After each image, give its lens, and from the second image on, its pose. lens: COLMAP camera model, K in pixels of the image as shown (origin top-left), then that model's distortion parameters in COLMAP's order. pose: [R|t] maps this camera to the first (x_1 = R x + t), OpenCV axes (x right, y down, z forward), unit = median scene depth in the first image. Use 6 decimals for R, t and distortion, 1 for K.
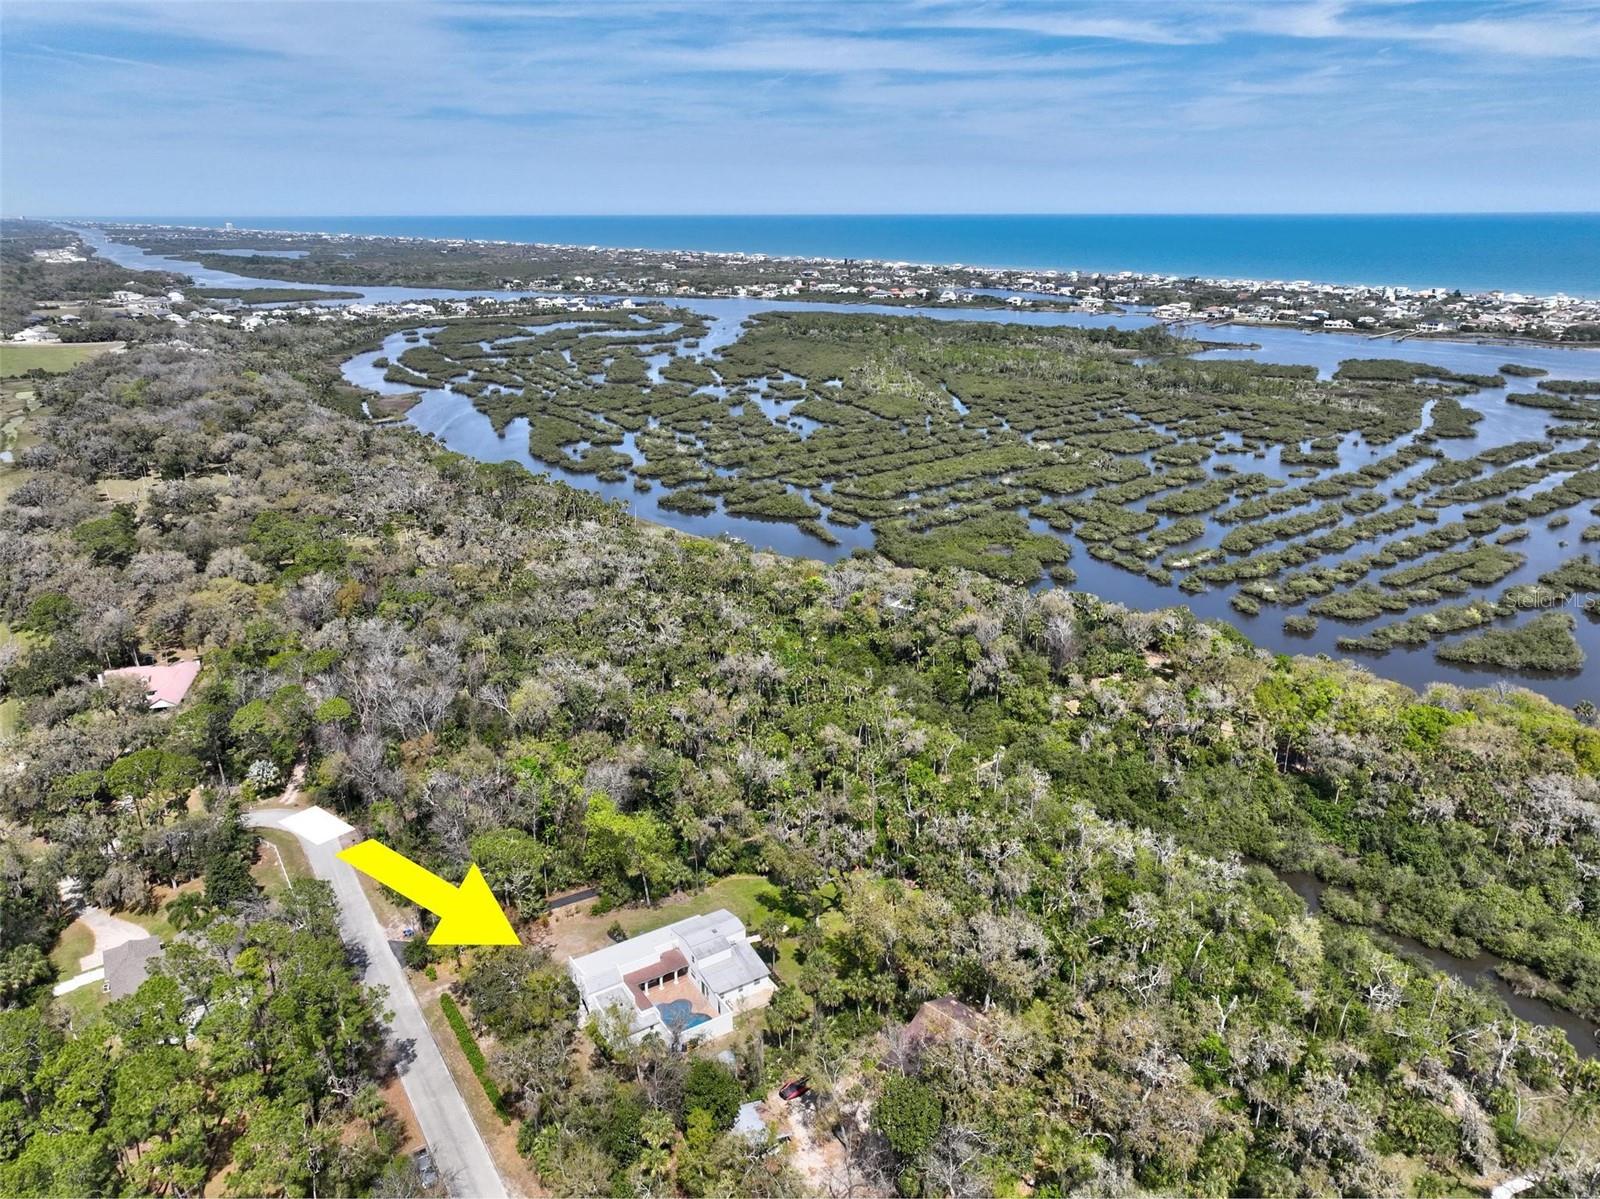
lens RADIAL K [[1122.3, 0, 794.1], [0, 1122.3, 598.4], [0, 0, 1]] dist [-0.002919, 0.018280]
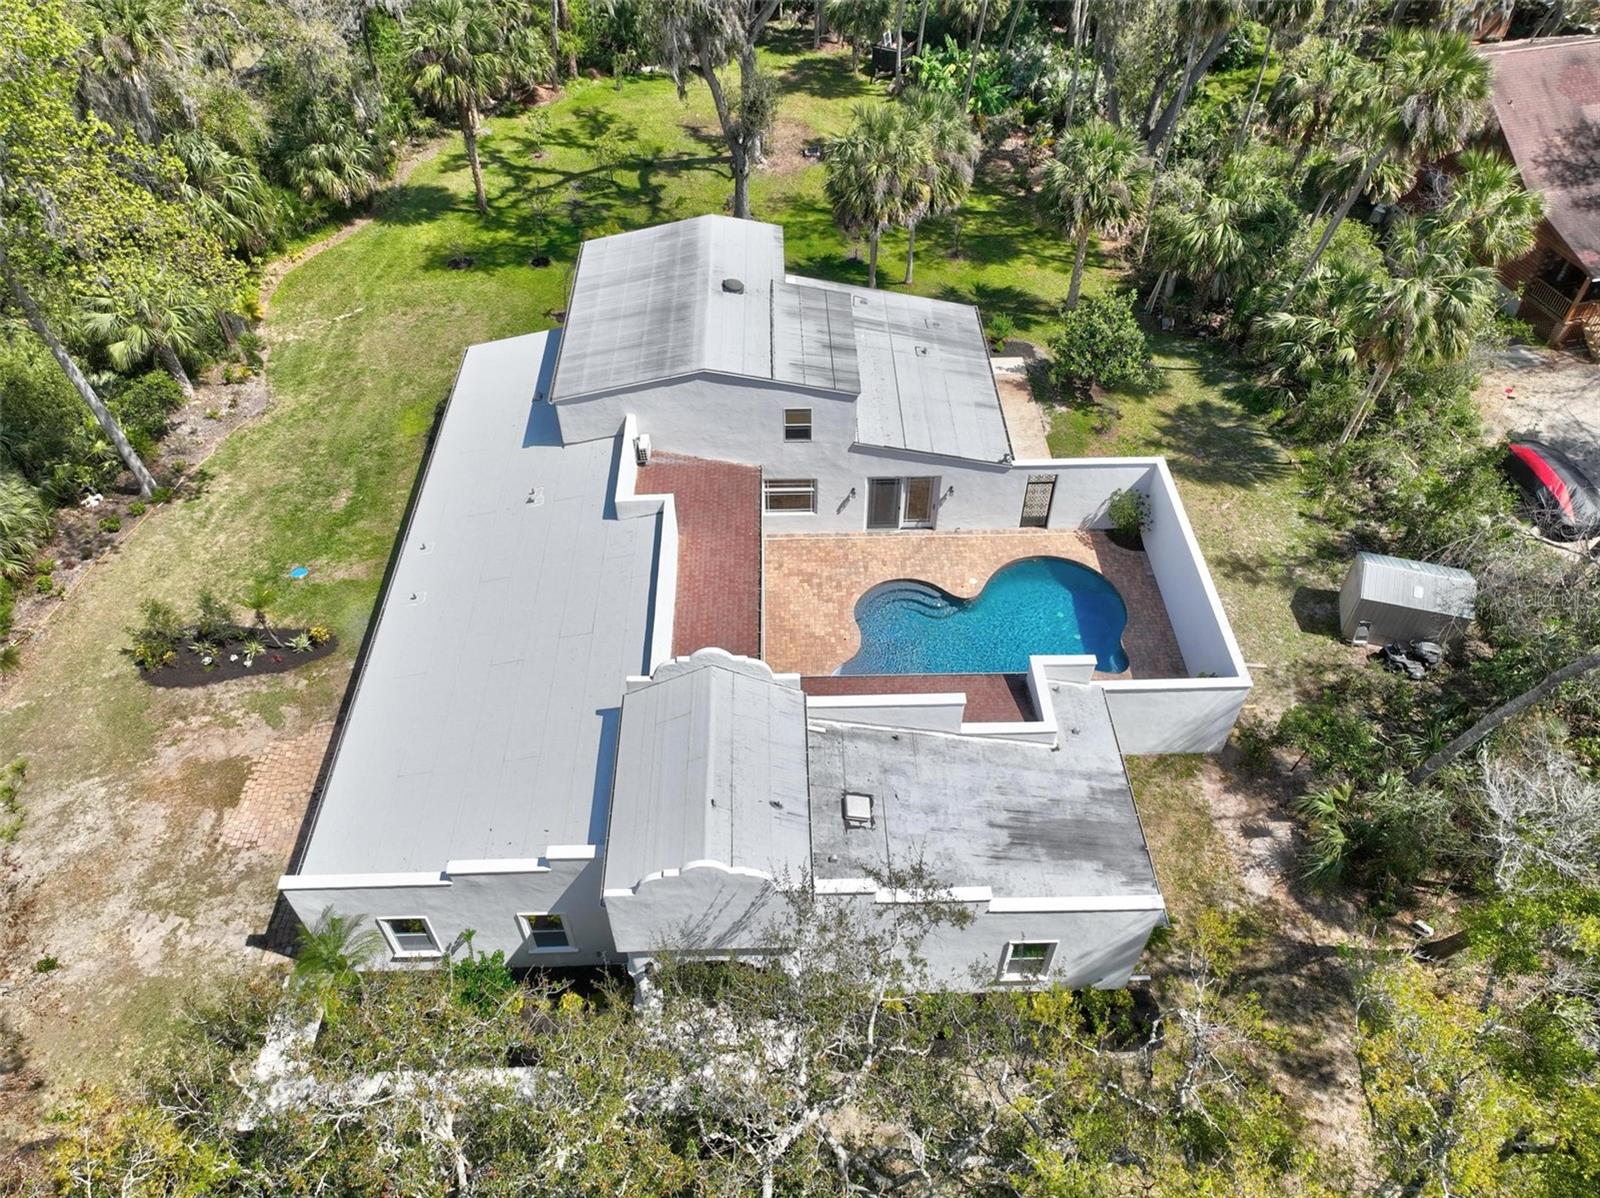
lens RADIAL K [[1122.3, 0, 793.2], [0, 1122.3, 611.7], [0, 0, 1]] dist [-0.002919, 0.018280]
pose [[0.503737, -0.620782, 0.600732, -0.043758], [0.286765, 0.776140, 0.561580, 0.043469], [-0.814871, -0.110619, 0.568989, 0.164139]]
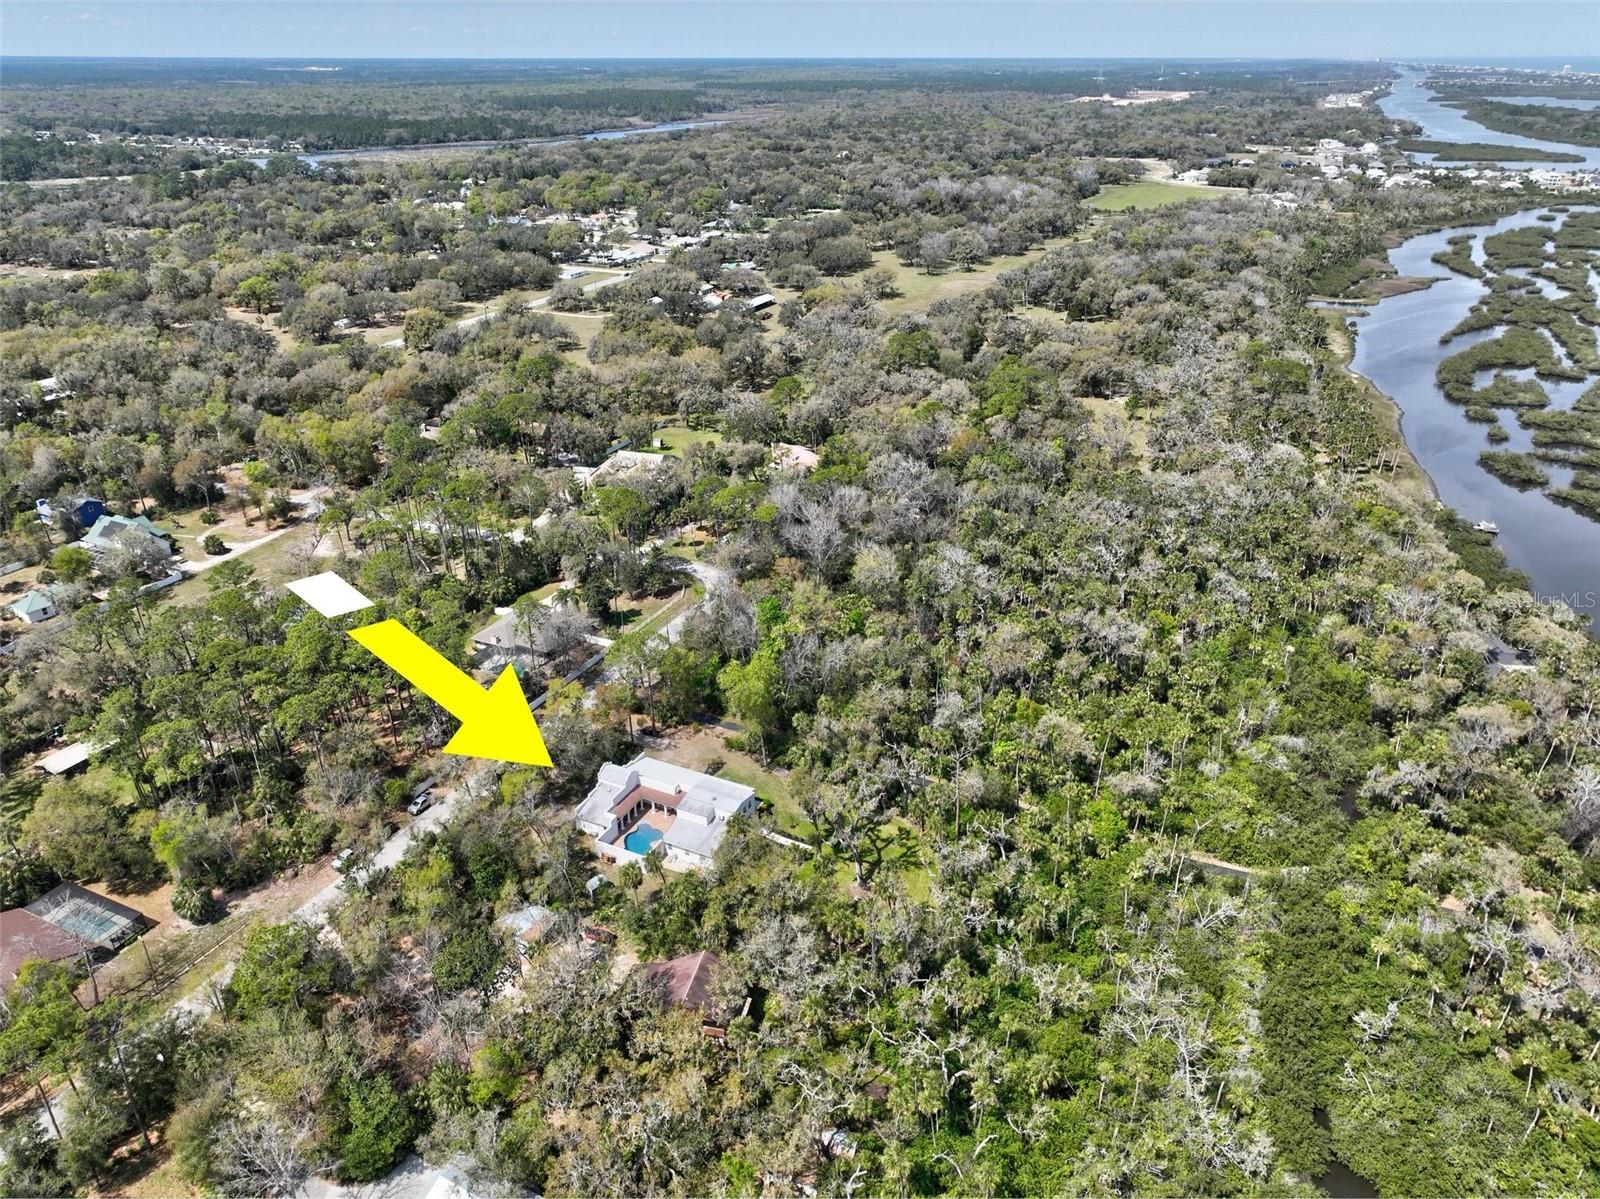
lens RADIAL K [[1122.3, 0, 798.4], [0, 1122.3, 595.0], [0, 0, 1]] dist [-0.002919, 0.018280]
pose [[0.543720, 0.375504, -0.750577, 0.132093], [-0.284201, 0.923866, 0.256323, -0.033423], [0.789683, 0.073947, 0.609043, 0.076505]]
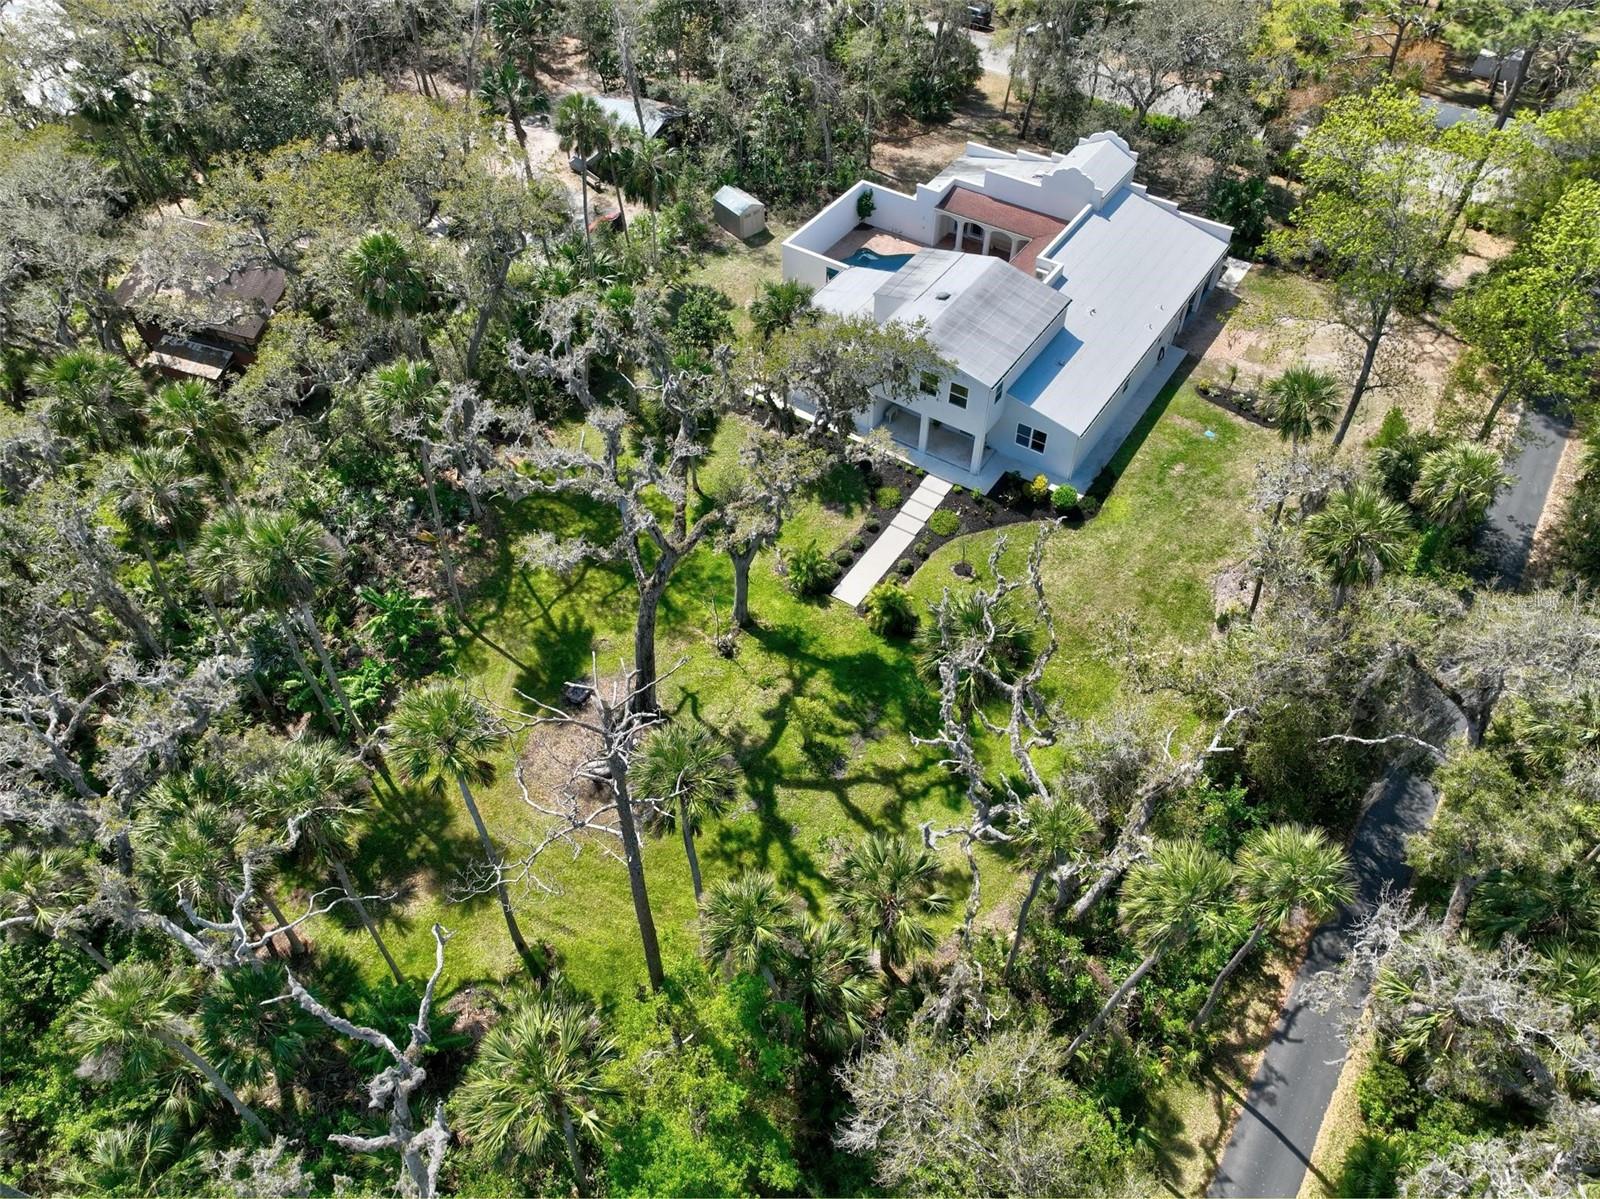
lens RADIAL K [[1122.3, 0, 808.4], [0, 1122.3, 606.3], [0, 0, 1]] dist [-0.002919, 0.018280]
pose [[-0.905270, 0.326327, -0.272024, 0.017721], [-0.130834, 0.395036, 0.909301, 0.004368], [0.404189, 0.858753, -0.314920, 0.223380]]
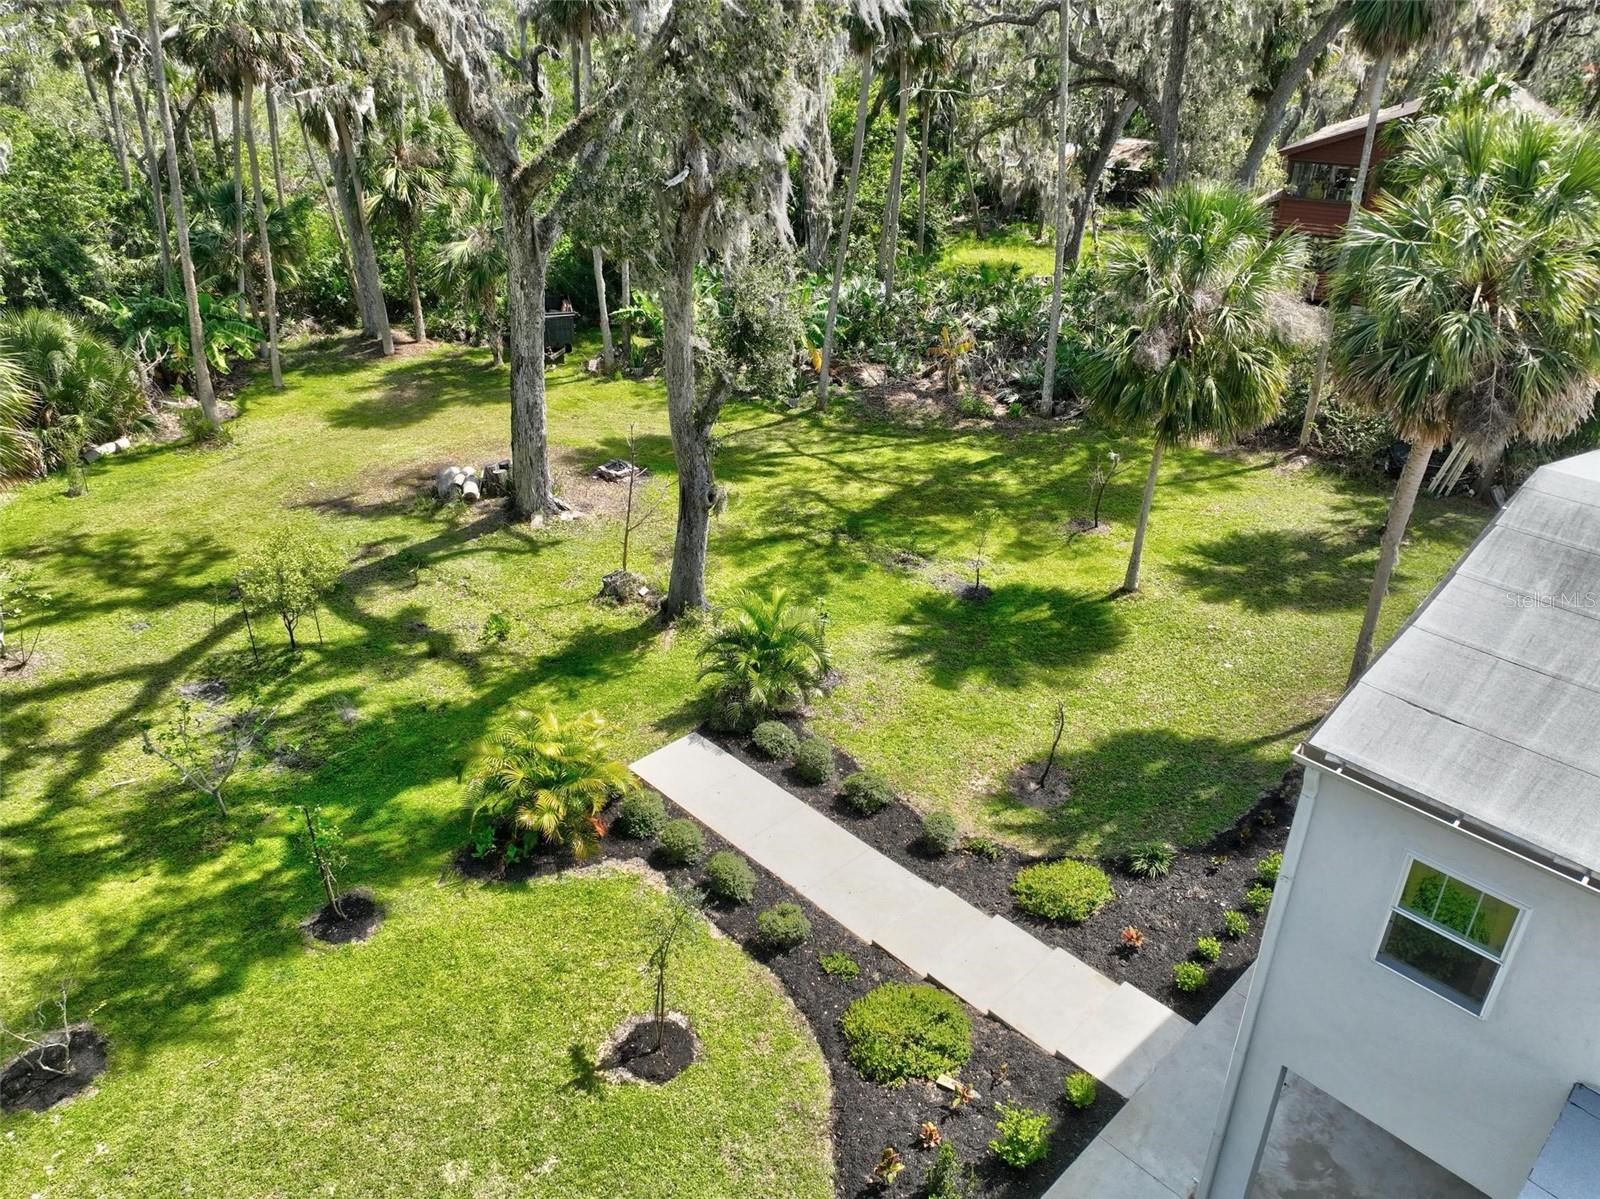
lens RADIAL K [[1122.3, 0, 788.0], [0, 1122.3, 610.4], [0, 0, 1]] dist [-0.002919, 0.018280]
pose [[-0.209188, -0.471845, 0.856506, -0.019105], [0.330811, 0.790096, 0.516055, 0.047379], [-0.920220, 0.391294, -0.009187, 0.201299]]
